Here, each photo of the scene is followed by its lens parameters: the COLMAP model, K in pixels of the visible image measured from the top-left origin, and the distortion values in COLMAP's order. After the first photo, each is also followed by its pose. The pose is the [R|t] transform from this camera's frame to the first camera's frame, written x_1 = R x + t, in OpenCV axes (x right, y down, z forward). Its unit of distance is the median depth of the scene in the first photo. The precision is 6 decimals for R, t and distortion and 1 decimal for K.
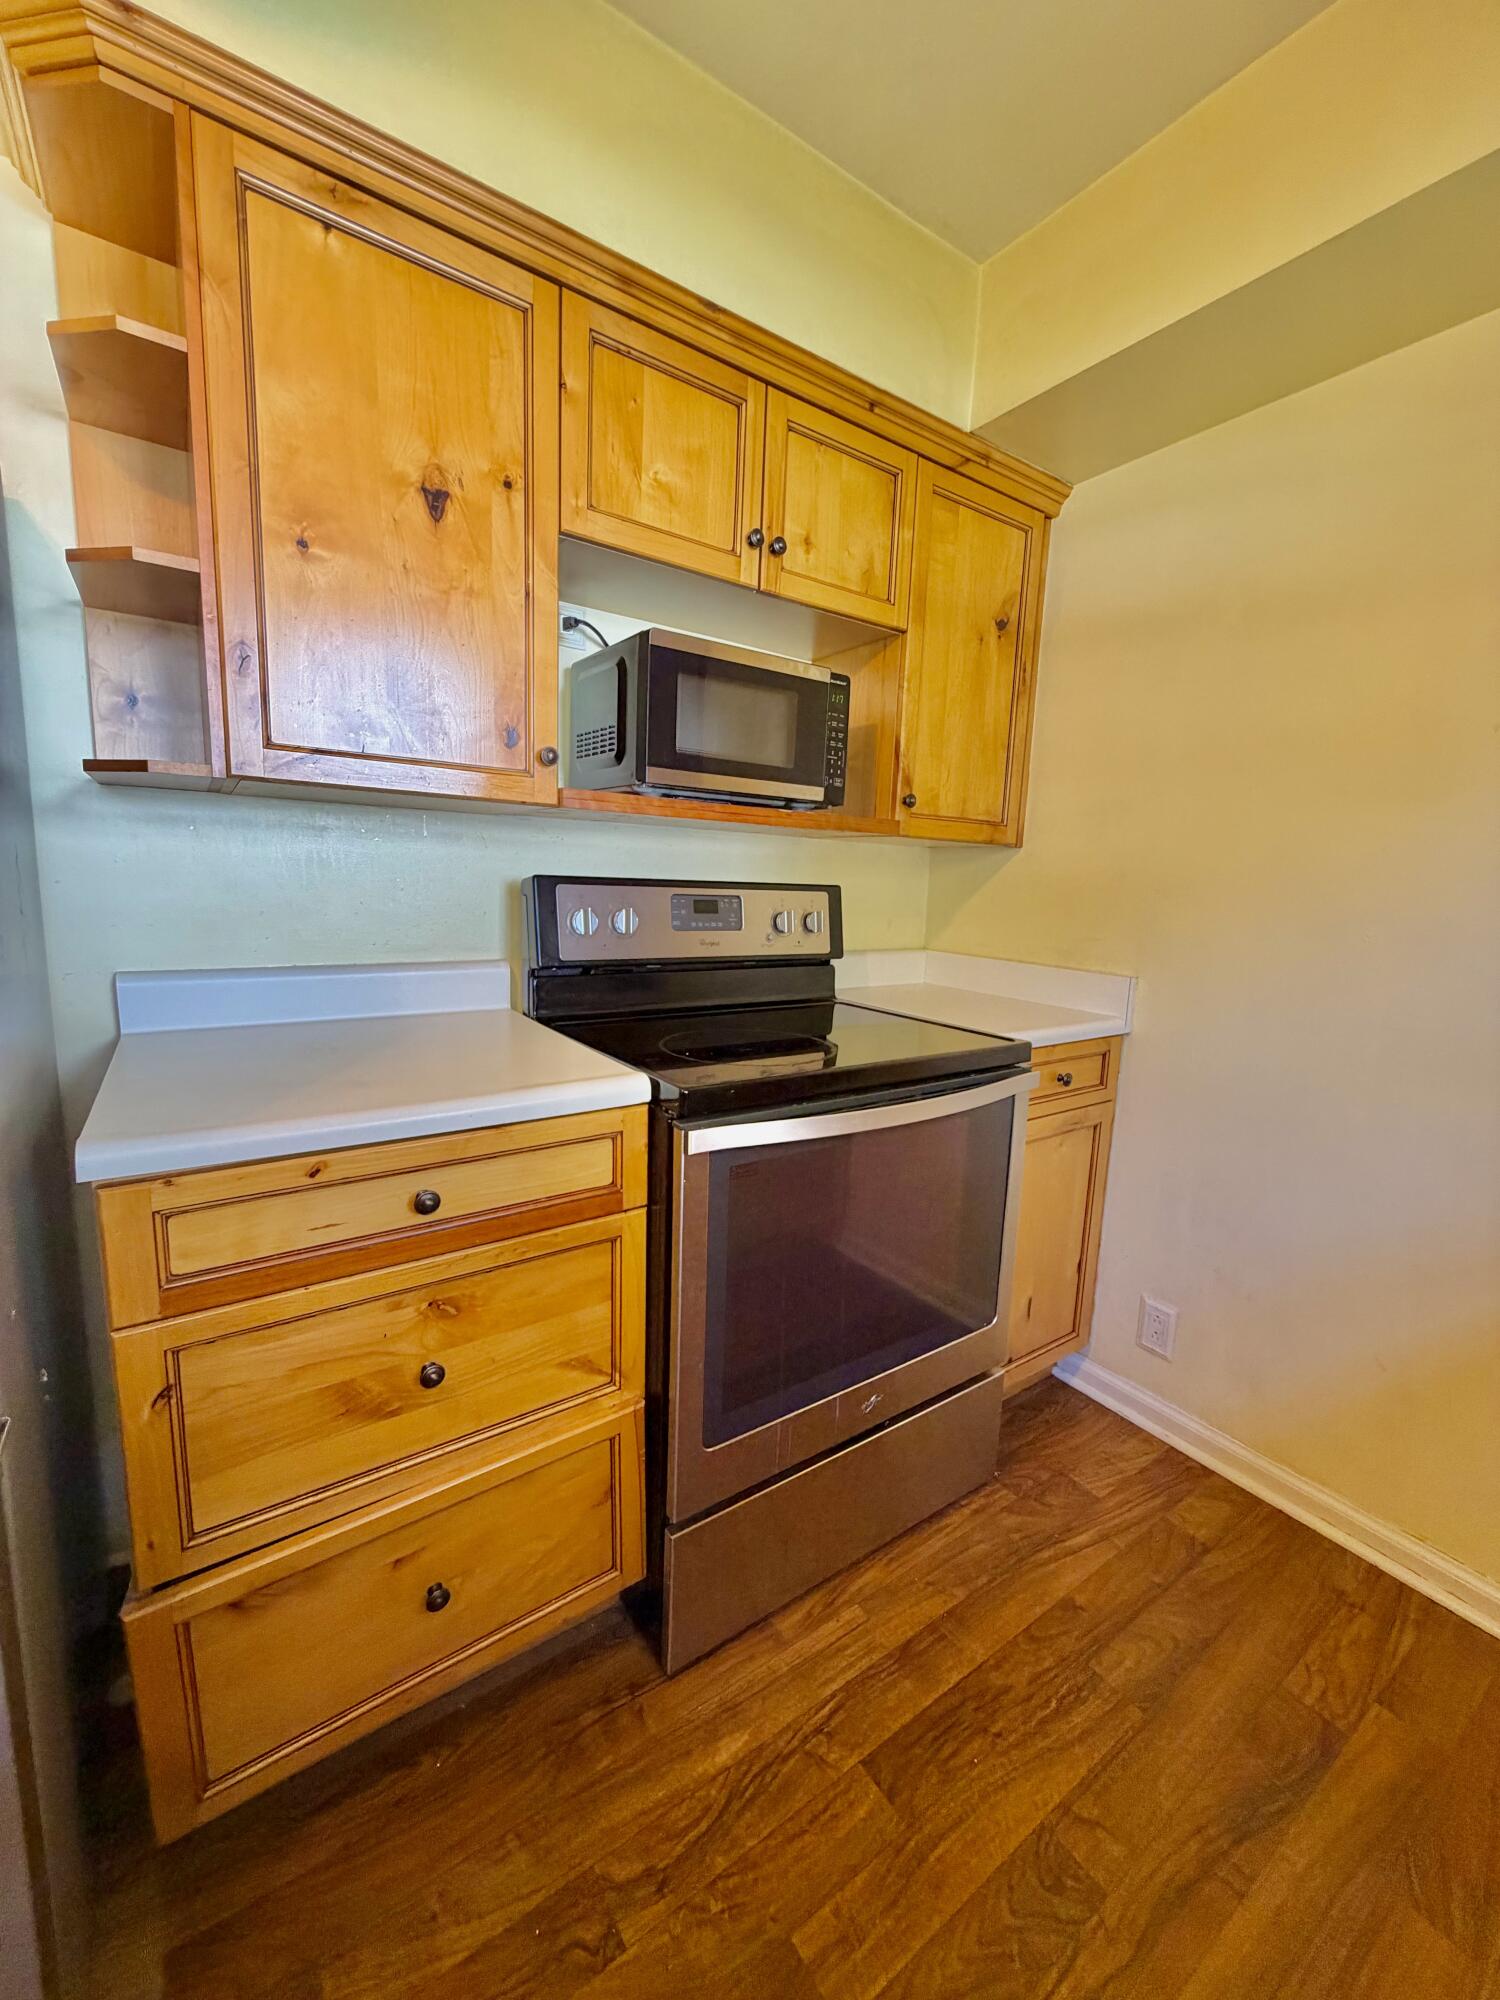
lens RADIAL K [[798.0, 0, 746.5], [0, 798.0, 996.2], [0, 0, 1]] dist [-0.000568, 0.000305]
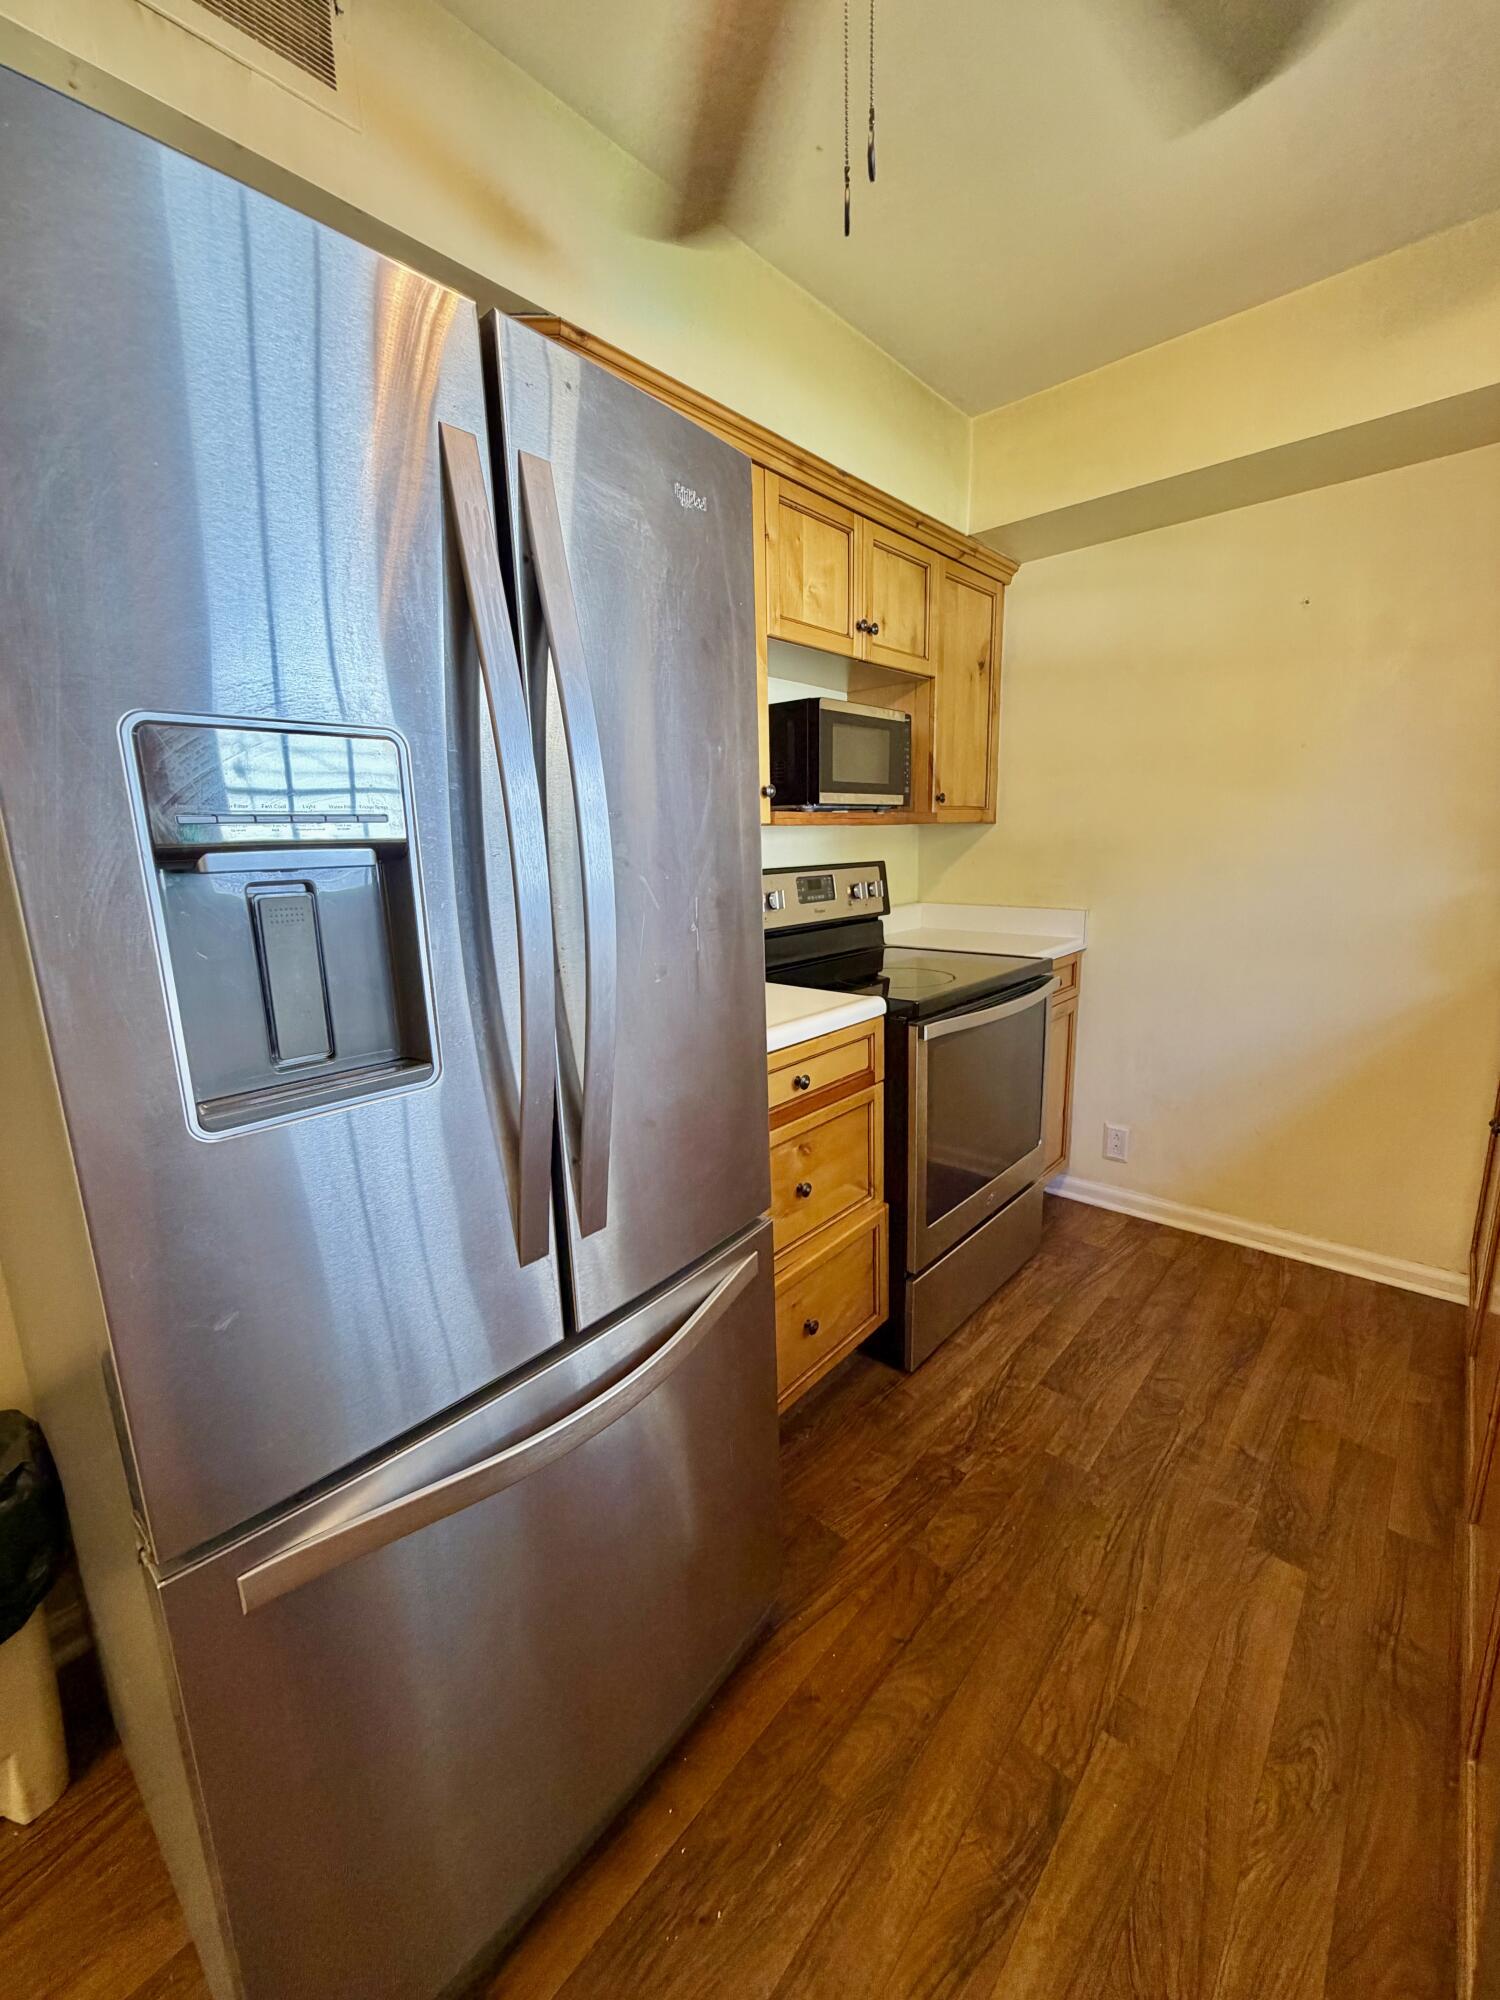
lens RADIAL K [[798.0, 0, 746.5], [0, 798.0, 996.2], [0, 0, 1]] dist [-0.000568, 0.000305]
pose [[0.971532, -0.105328, 0.212207, -0.550503], [0.094721, 0.993720, 0.059573, -0.016659], [-0.217149, -0.037777, 0.975407, -0.368776]]
